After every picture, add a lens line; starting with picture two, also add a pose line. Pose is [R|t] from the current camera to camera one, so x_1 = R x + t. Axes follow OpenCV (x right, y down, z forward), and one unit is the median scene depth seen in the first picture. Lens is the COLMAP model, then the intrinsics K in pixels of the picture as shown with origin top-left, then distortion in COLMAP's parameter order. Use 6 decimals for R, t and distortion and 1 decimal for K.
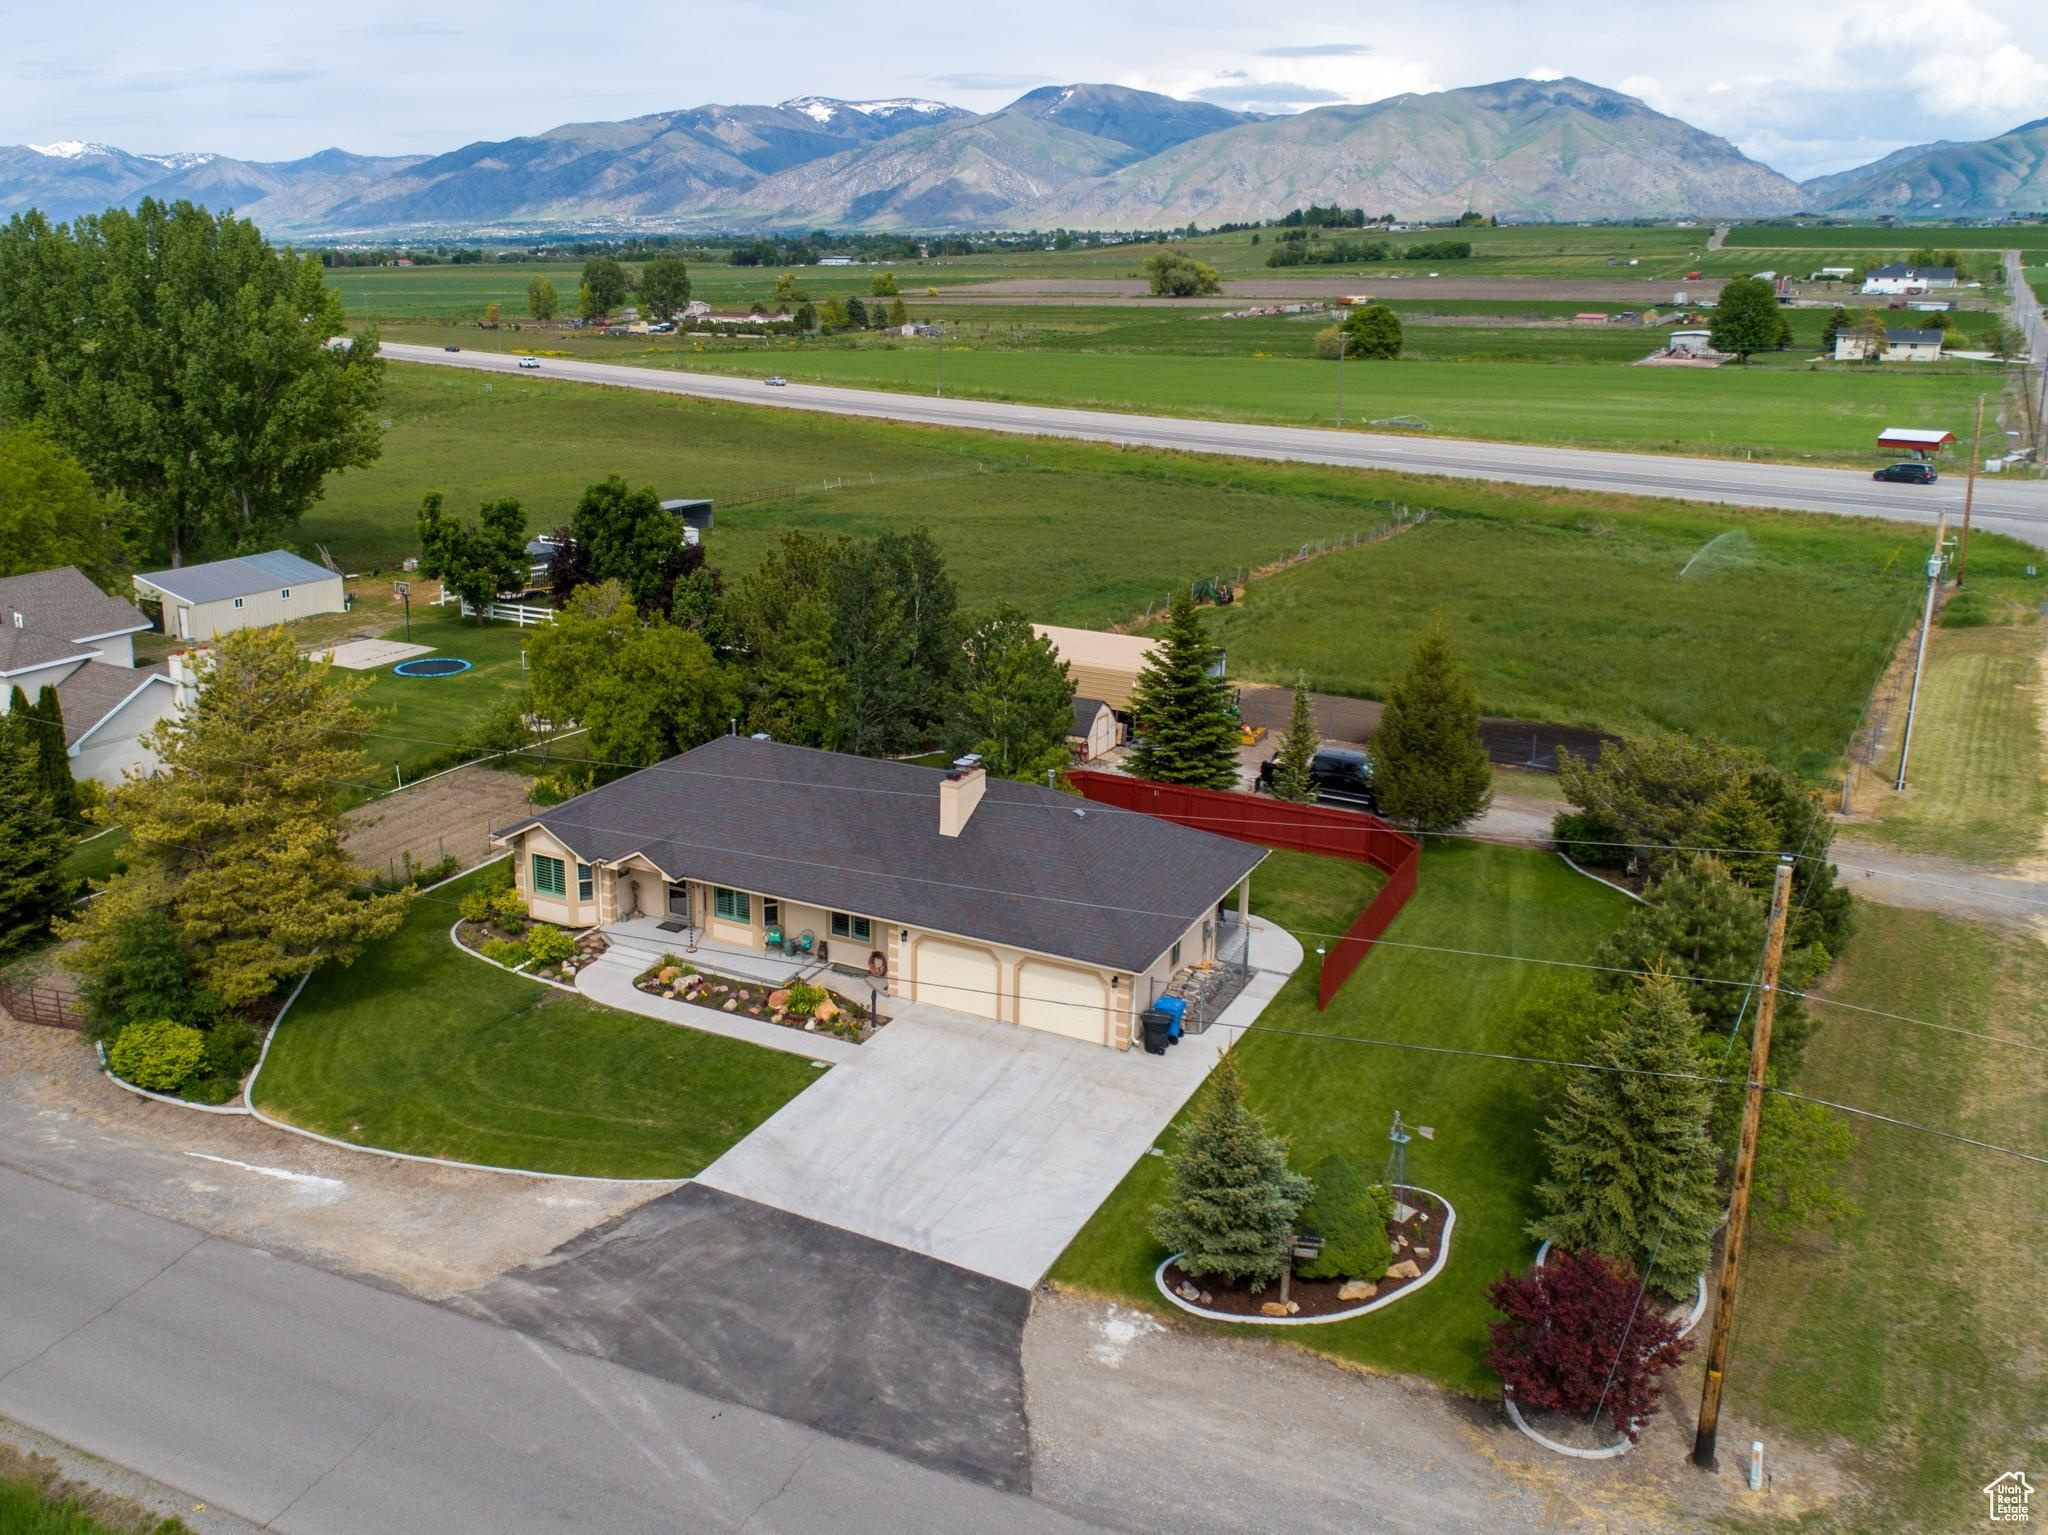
lens RADIAL K [[1763.3, 0, 873.1], [0, 1763.3, 673.8], [0, 0, 1]] dist [-0.024239, 0.007089]
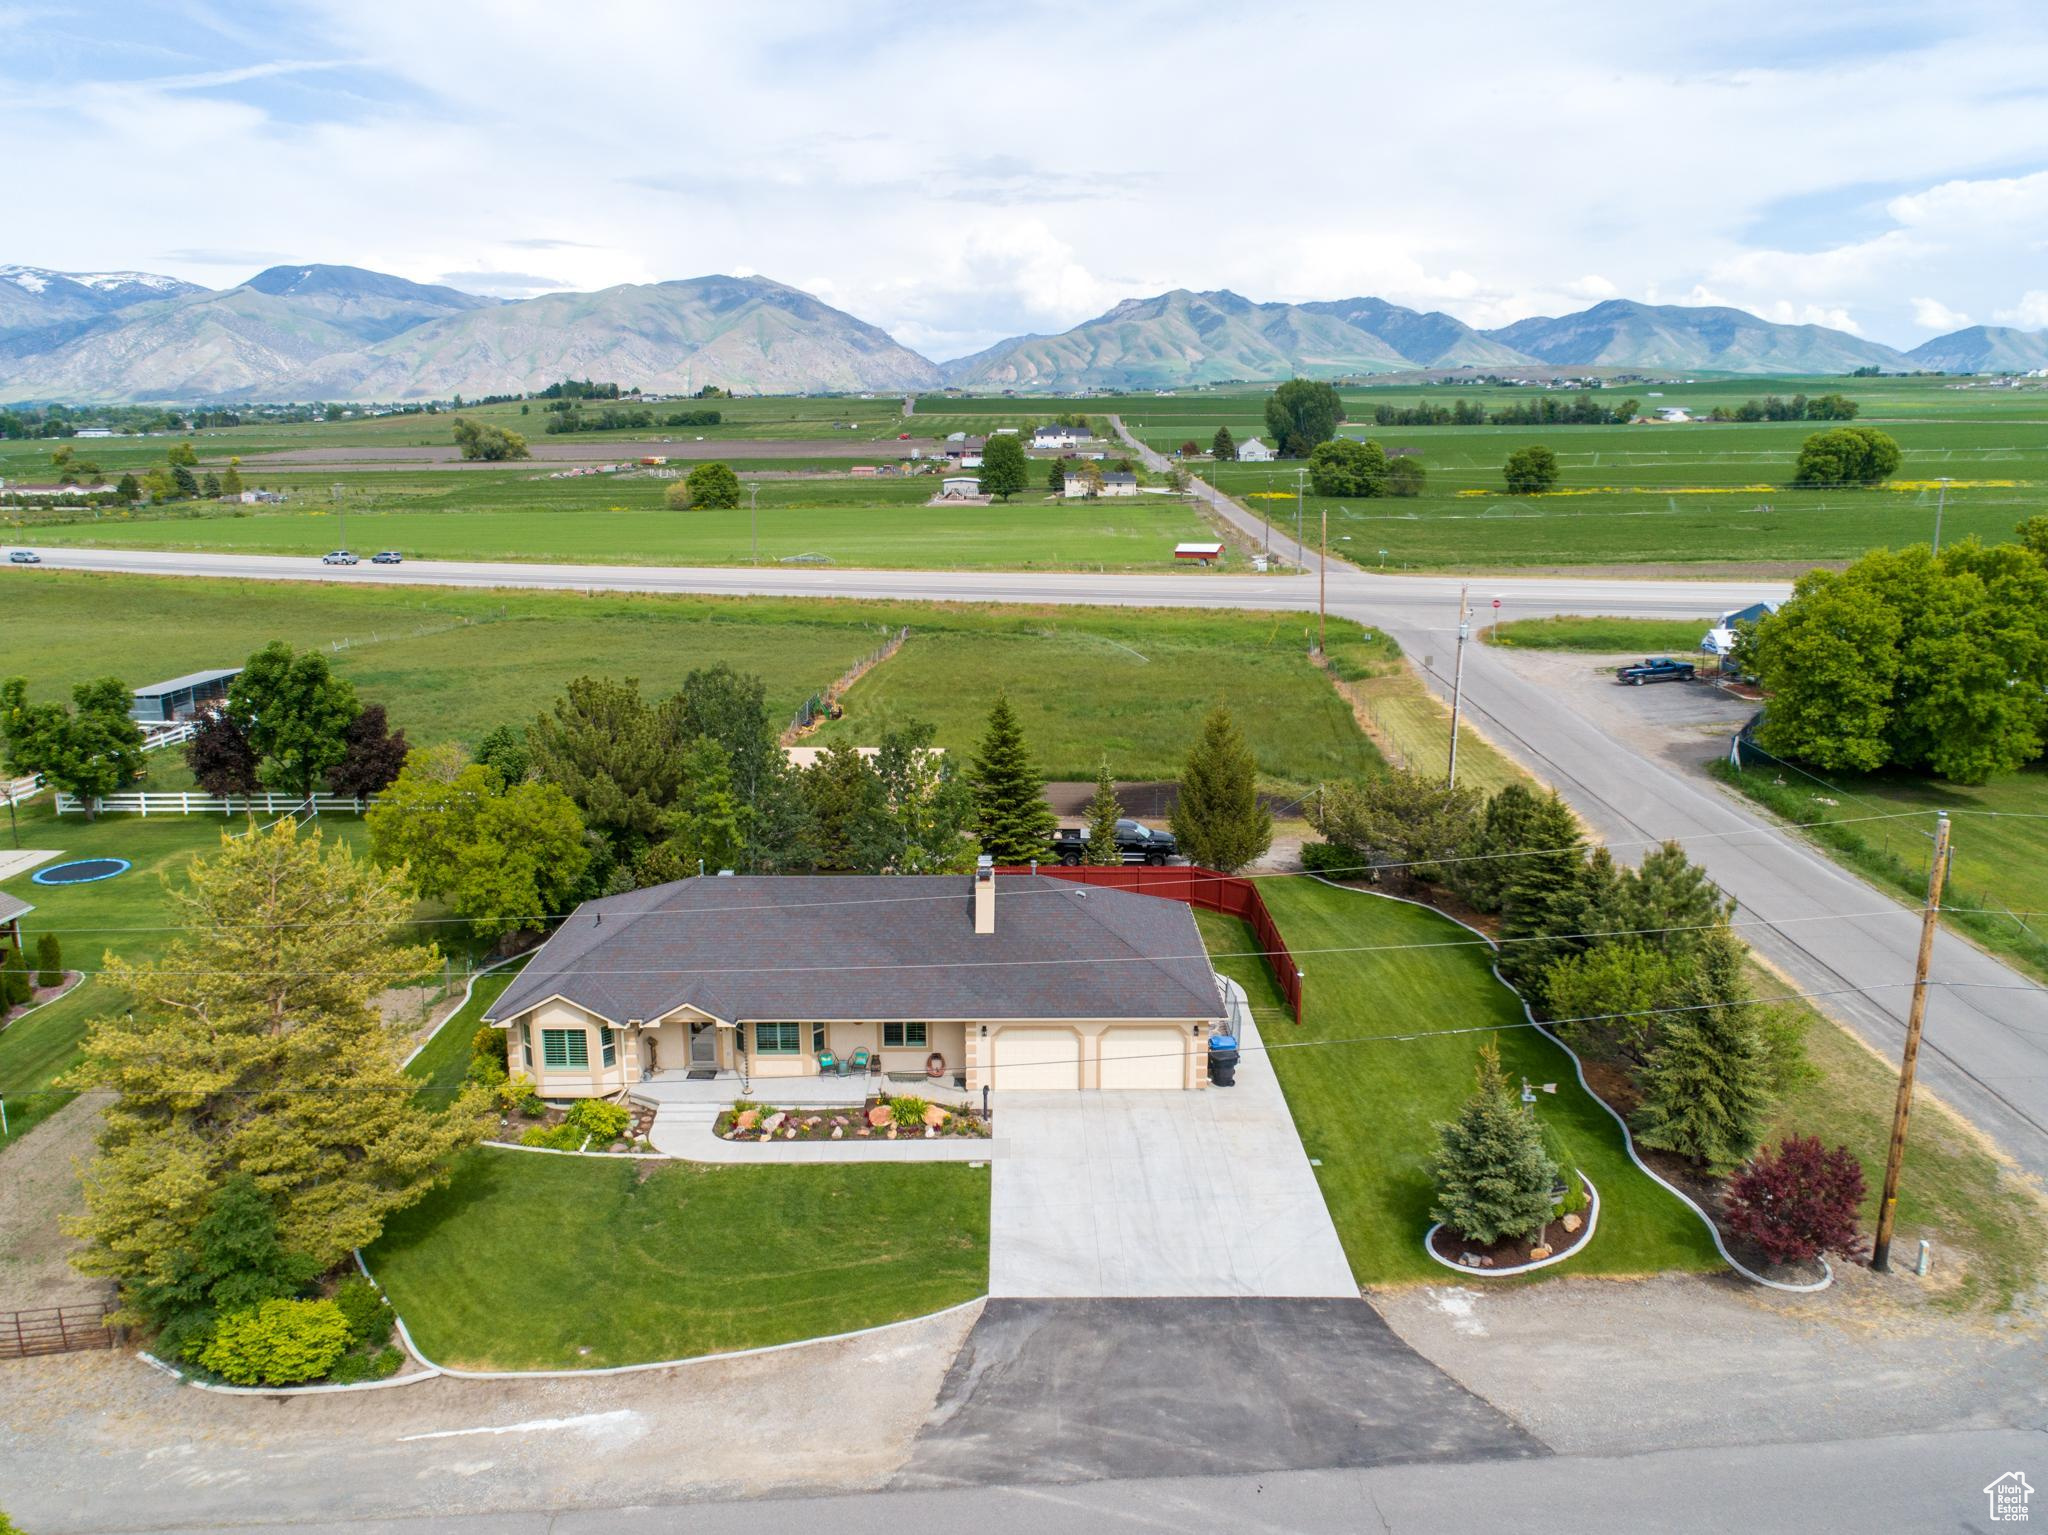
lens RADIAL K [[1539.9, 0, 1027.8], [0, 1539.9, 776.8], [0, 0, 1]] dist [-0.027215, 0.016483]
pose [[0.863636, -0.115916, 0.490608, -0.373130], [0.119782, 0.992519, 0.023646, -0.021182], [-0.489678, 0.038345, 0.871060, 0.160821]]
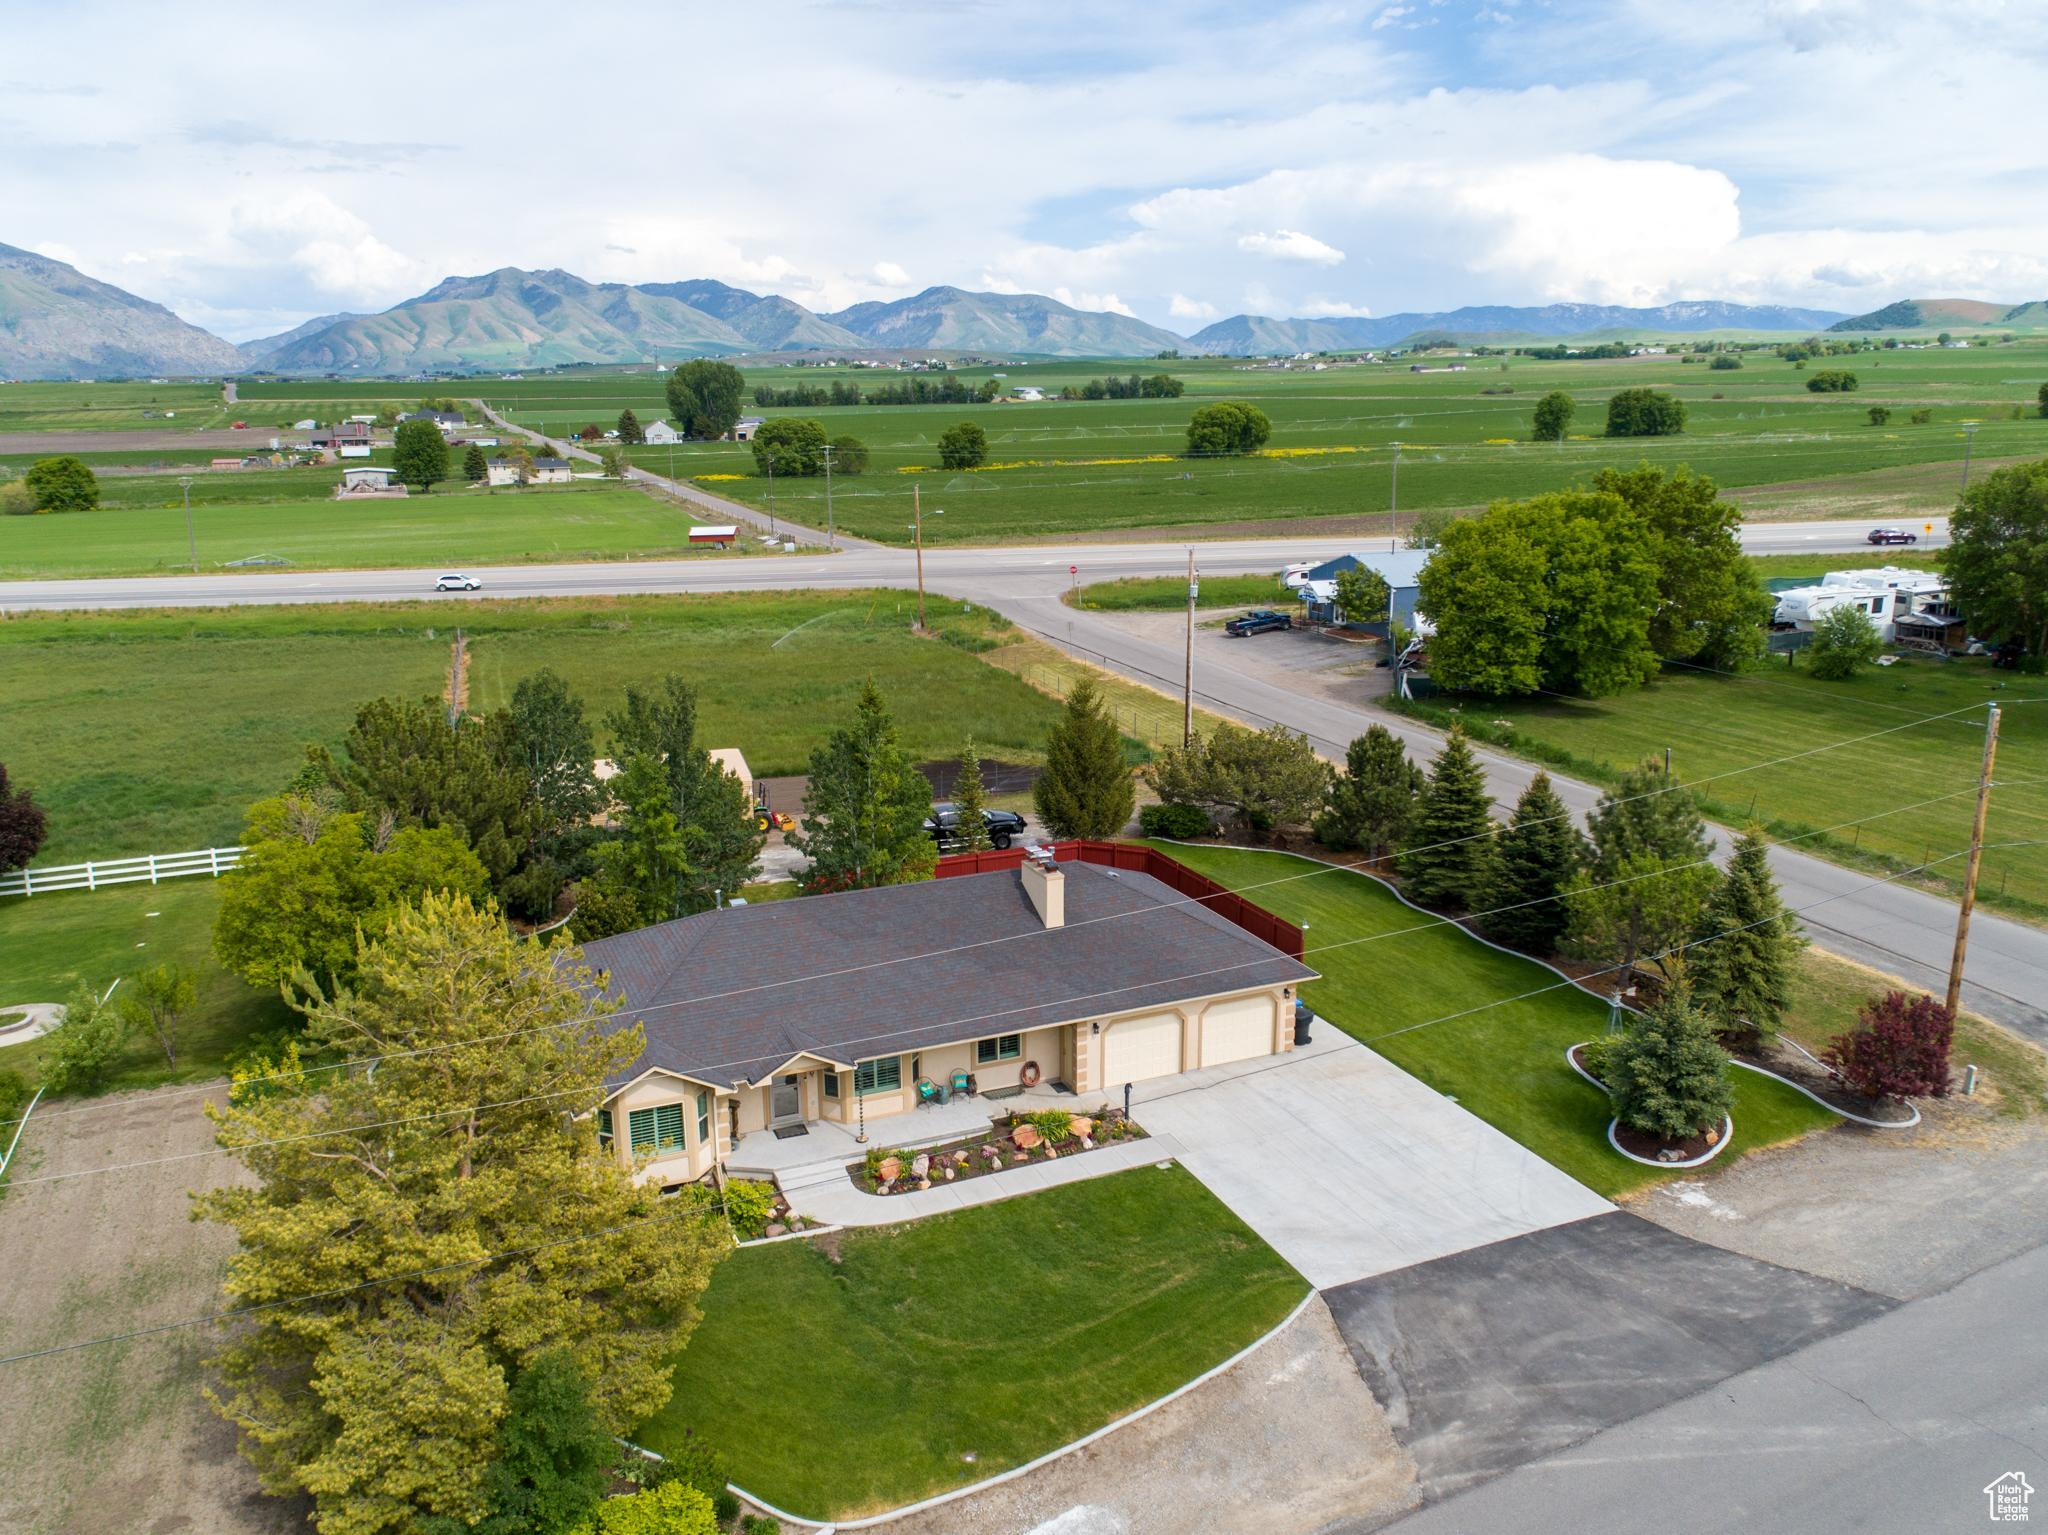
lens RADIAL K [[1539.9, 0, 1028.9], [0, 1539.9, 774.4], [0, 0, 1]] dist [-0.027215, 0.016483]
pose [[0.593437, -0.195843, 0.780691, -0.620718], [0.196052, 0.975904, 0.095786, -0.079022], [-0.780638, 0.096213, 0.617533, 0.444340]]
